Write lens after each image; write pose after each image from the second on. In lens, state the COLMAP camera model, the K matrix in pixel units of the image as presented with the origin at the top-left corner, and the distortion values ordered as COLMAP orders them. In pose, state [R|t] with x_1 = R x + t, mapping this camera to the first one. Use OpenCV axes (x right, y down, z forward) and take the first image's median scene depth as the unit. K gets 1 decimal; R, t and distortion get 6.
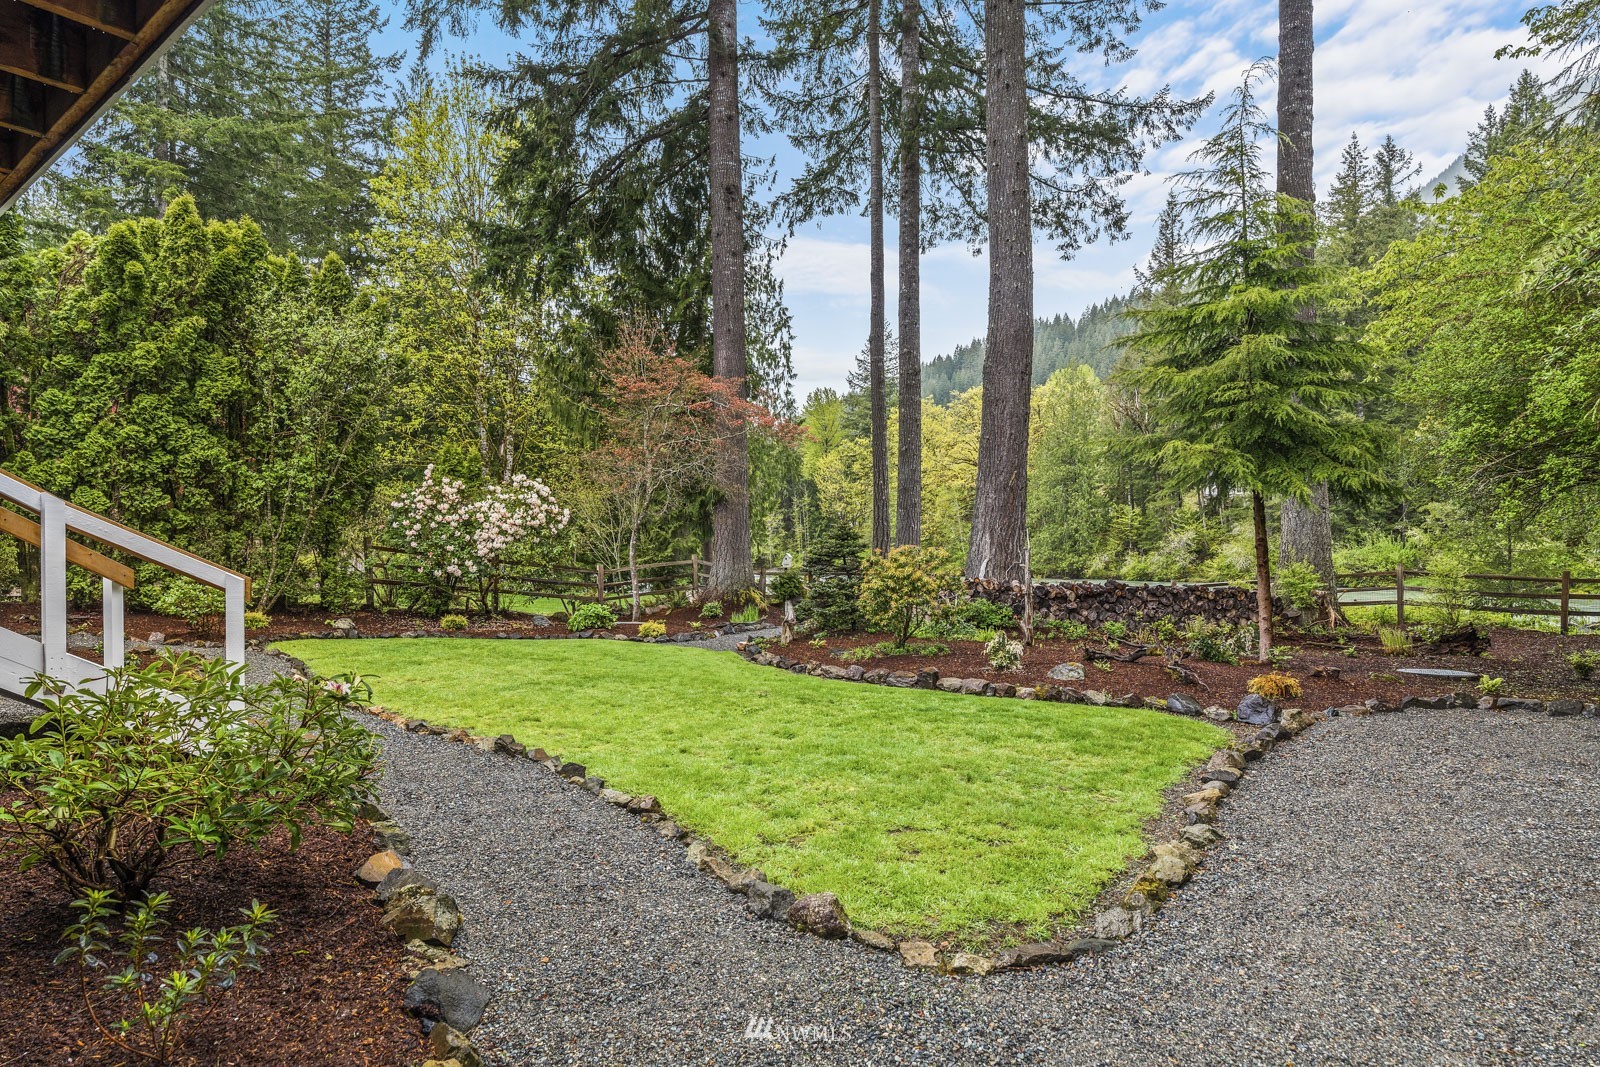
lens RADIAL K [[924.8, 0, 798.2], [0, 924.8, 549.9], [0, 0, 1]] dist [0.001054, -0.000520]
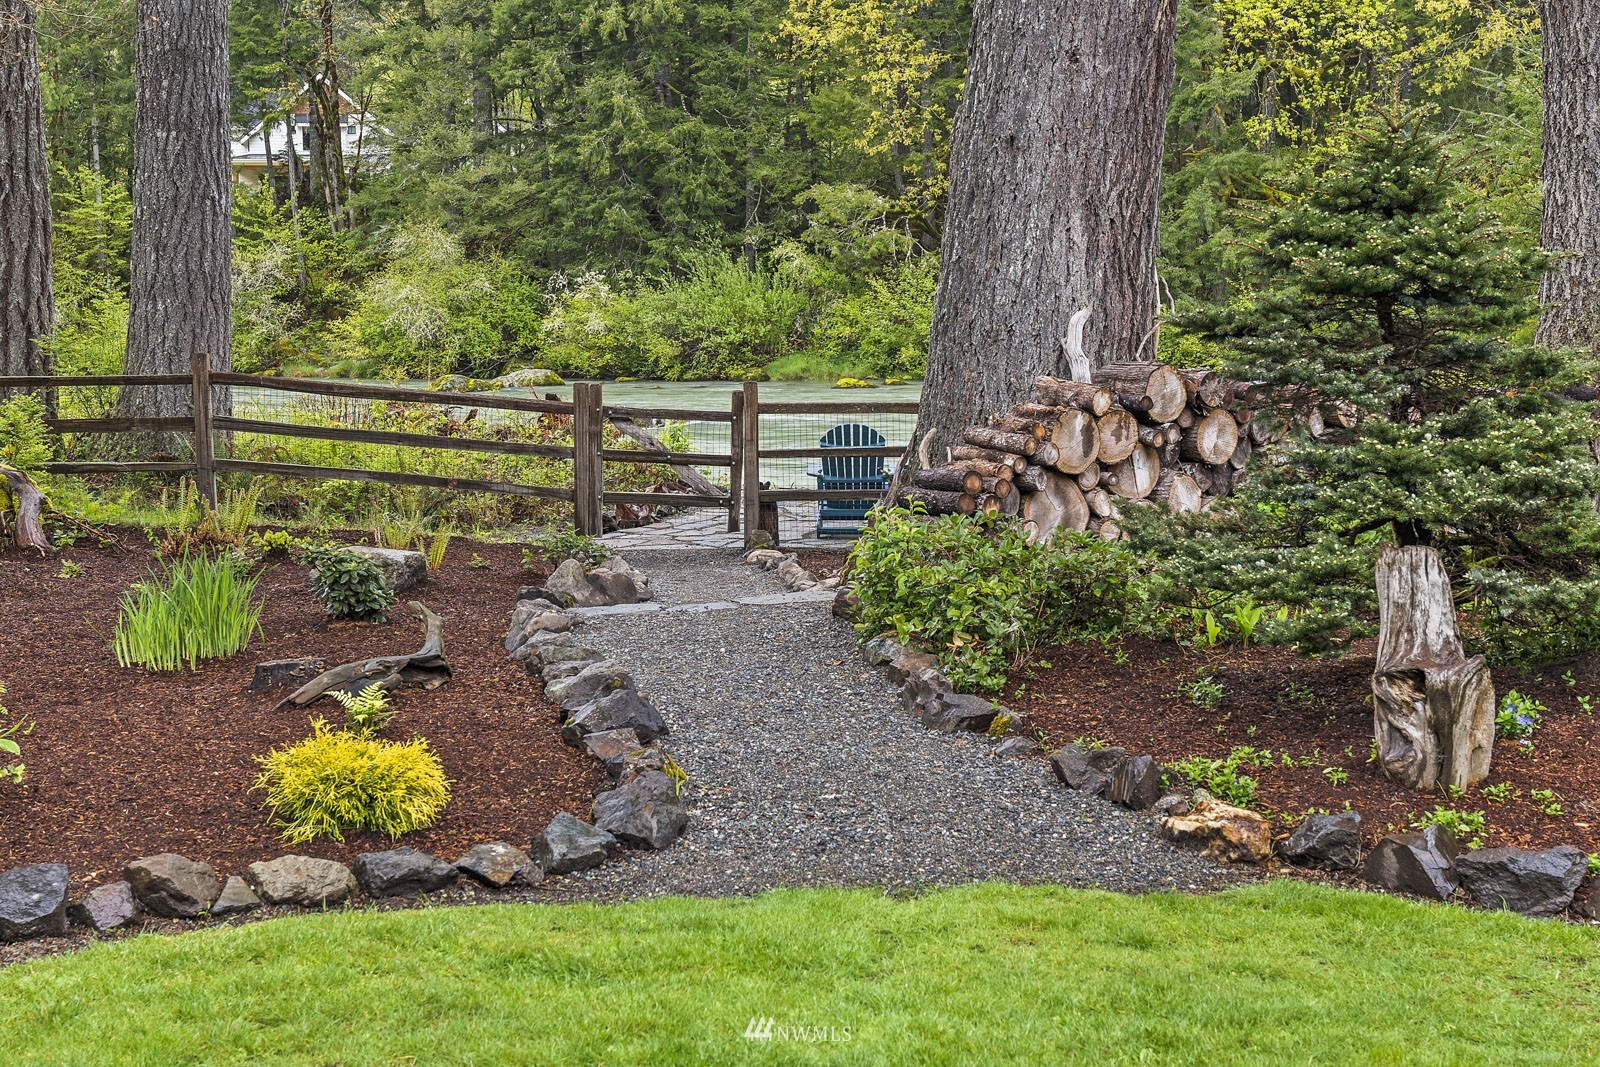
lens RADIAL K [[2352.1, 0, 805.6], [0, 2352.1, 526.7], [0, 0, 1]] dist [0.036876, 0.000000]
pose [[0.751868, -0.068773, 0.655716, -0.065809], [0.005148, 0.995127, 0.098469, 0.001009], [-0.659293, -0.070661, 0.748558, 0.120454]]
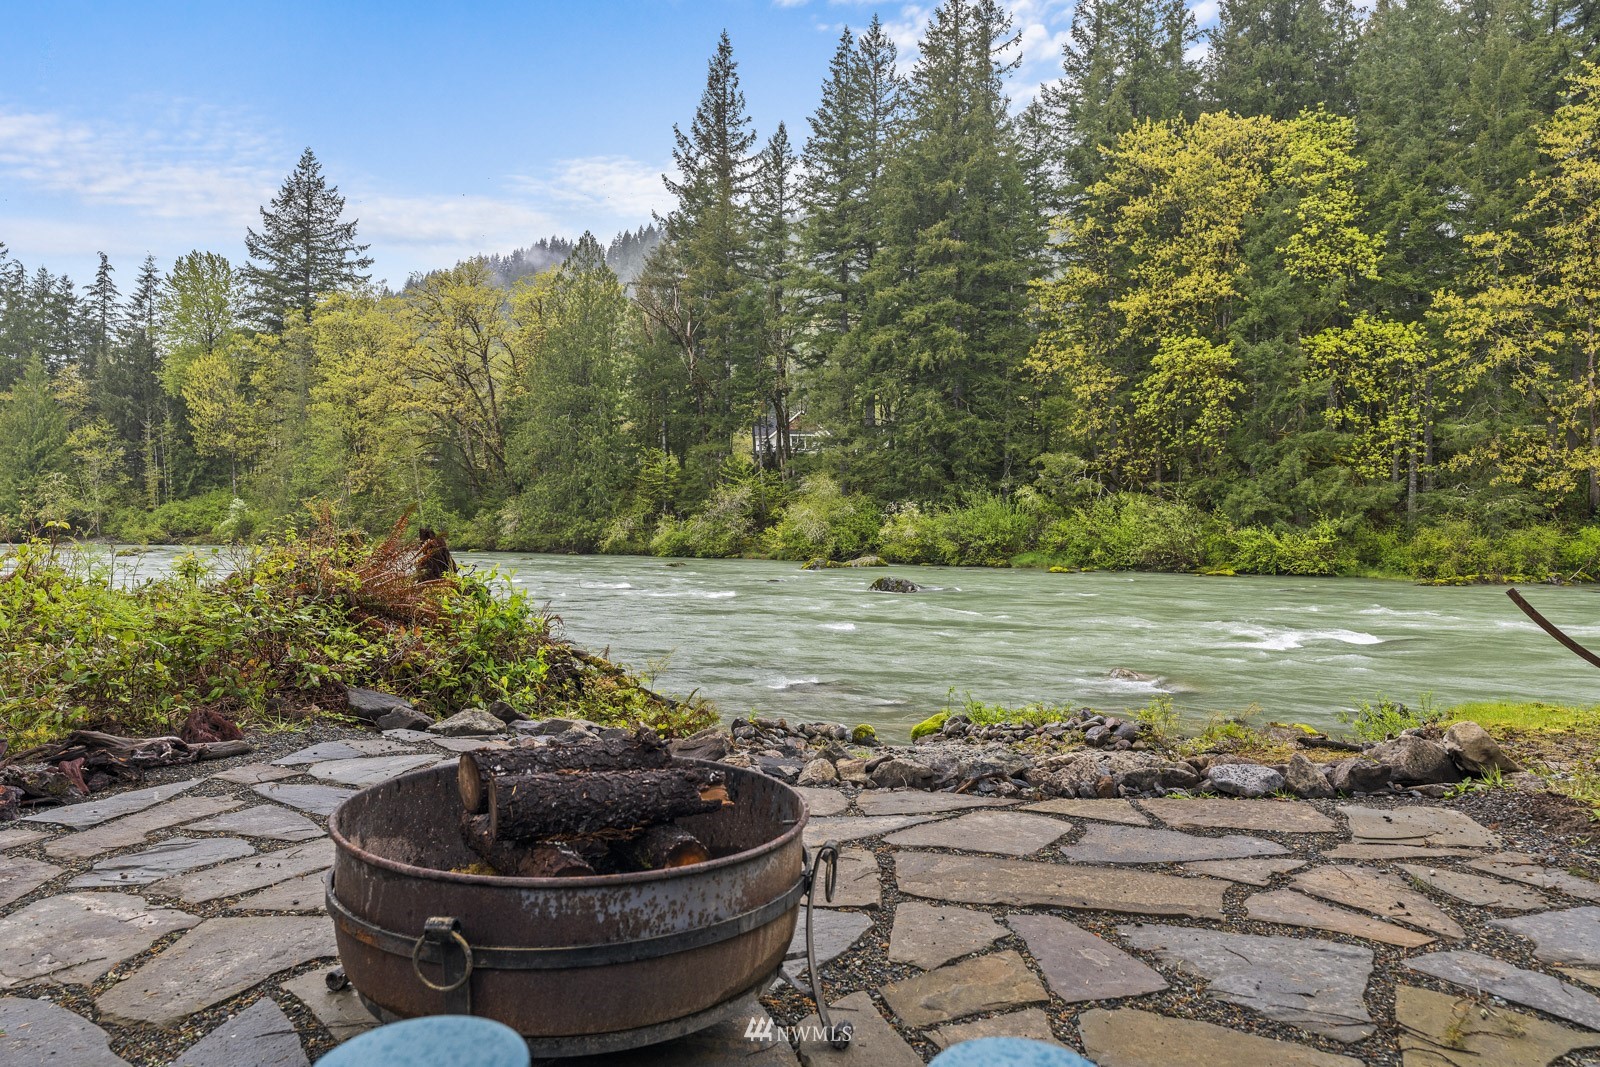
lens RADIAL K [[1053.4, 0, 814.1], [0, 1053.4, 528.9], [0, 0, 1]] dist [0.001581, 0.003356]
pose [[0.883358, 0.012951, 0.468520, 0.098753], [-0.015354, 0.999881, 0.001311, 0.010752], [-0.468448, -0.008352, 0.883452, 0.279643]]
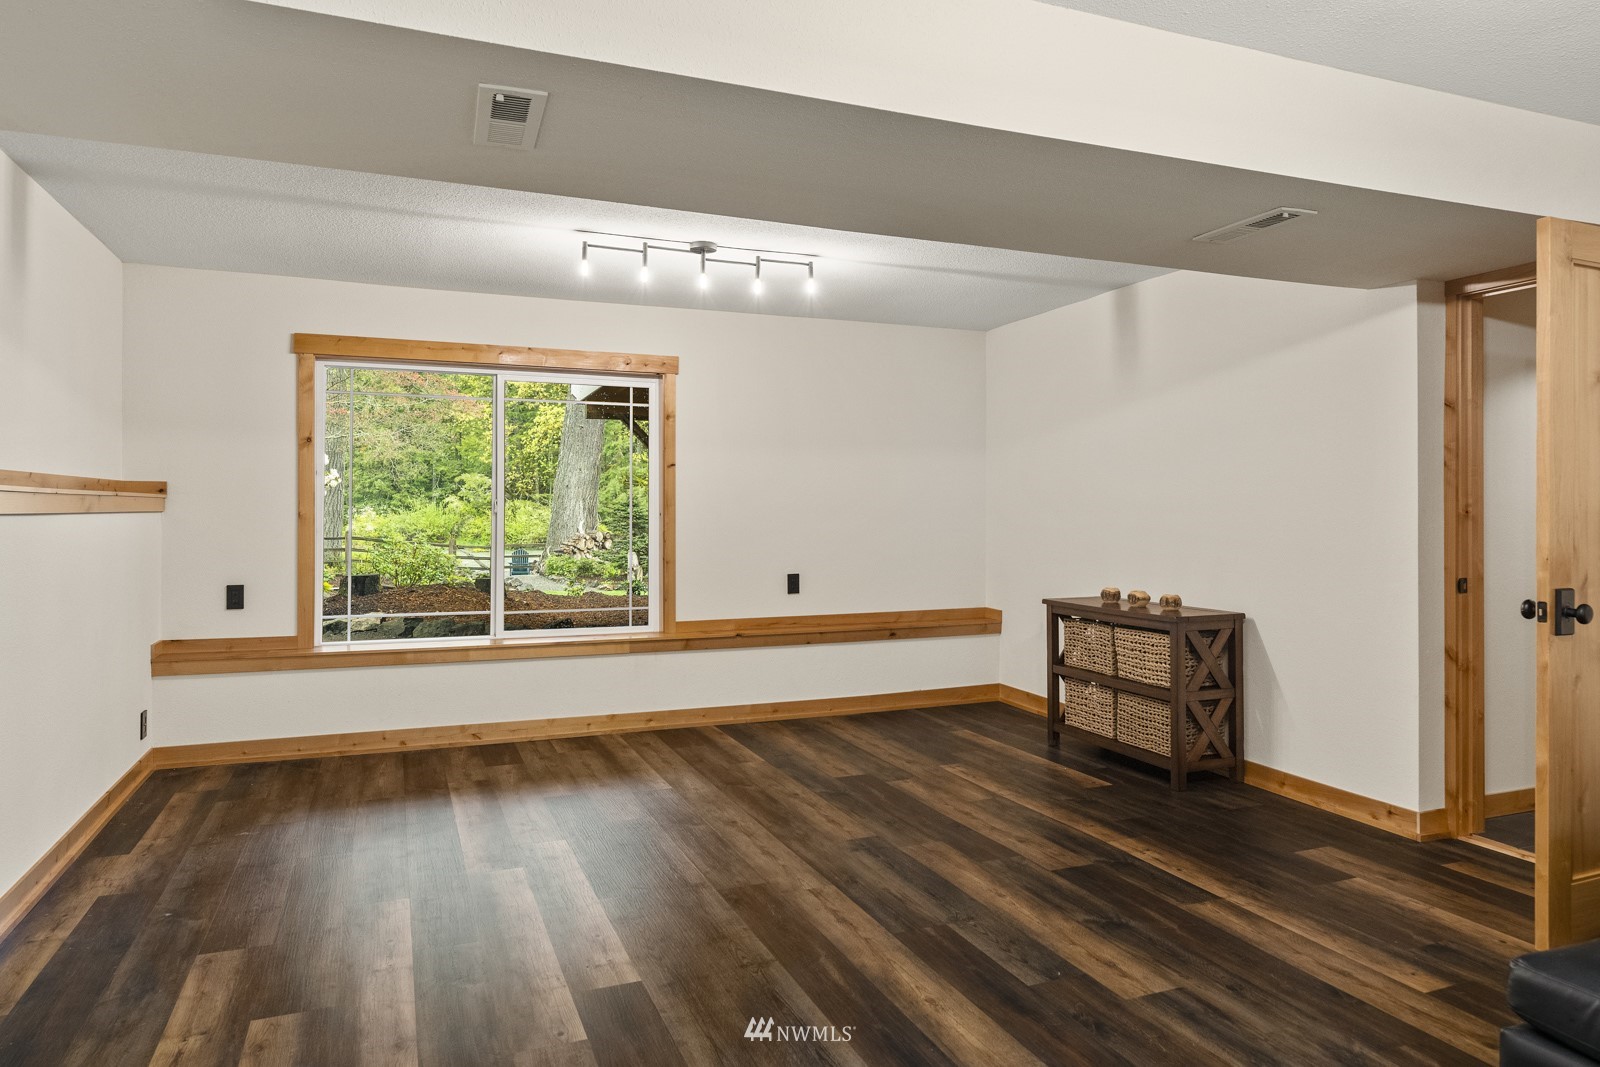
lens RADIAL K [[1033.0, 0, 813.0], [0, 1033.0, 508.6], [0, 0, 1]] dist [-0.002484, 0.000034]
pose [[0.478247, 0.008255, 0.878187, -0.197974], [-0.002683, 0.999965, -0.007938, 0.000675], [-0.878221, 0.001440, 0.478252, 0.008003]]
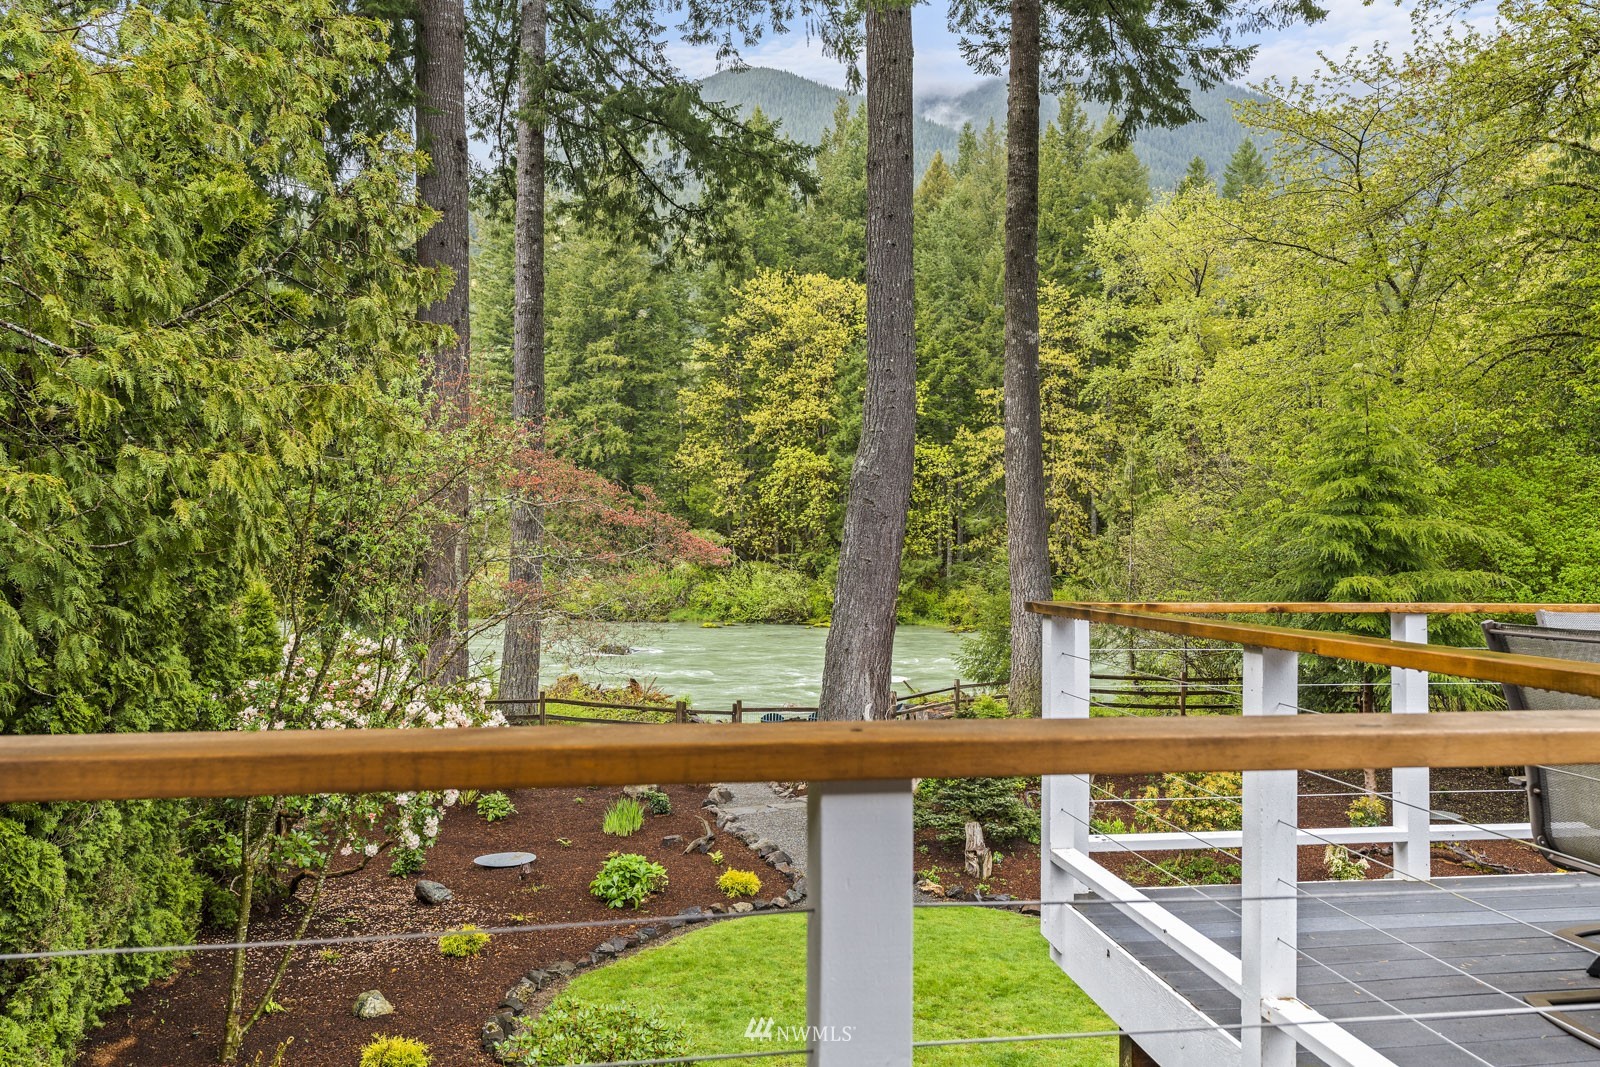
lens RADIAL K [[1212.4, 0, 796.0], [0, 1212.4, 527.0], [0, 0, 1]] dist [0.012325, -0.000033]
pose [[0.672053, 0.017196, 0.740304, -0.145958], [-0.007532, 0.999837, -0.016386, -0.029311], [-0.740465, 0.005436, 0.672073, 0.067358]]
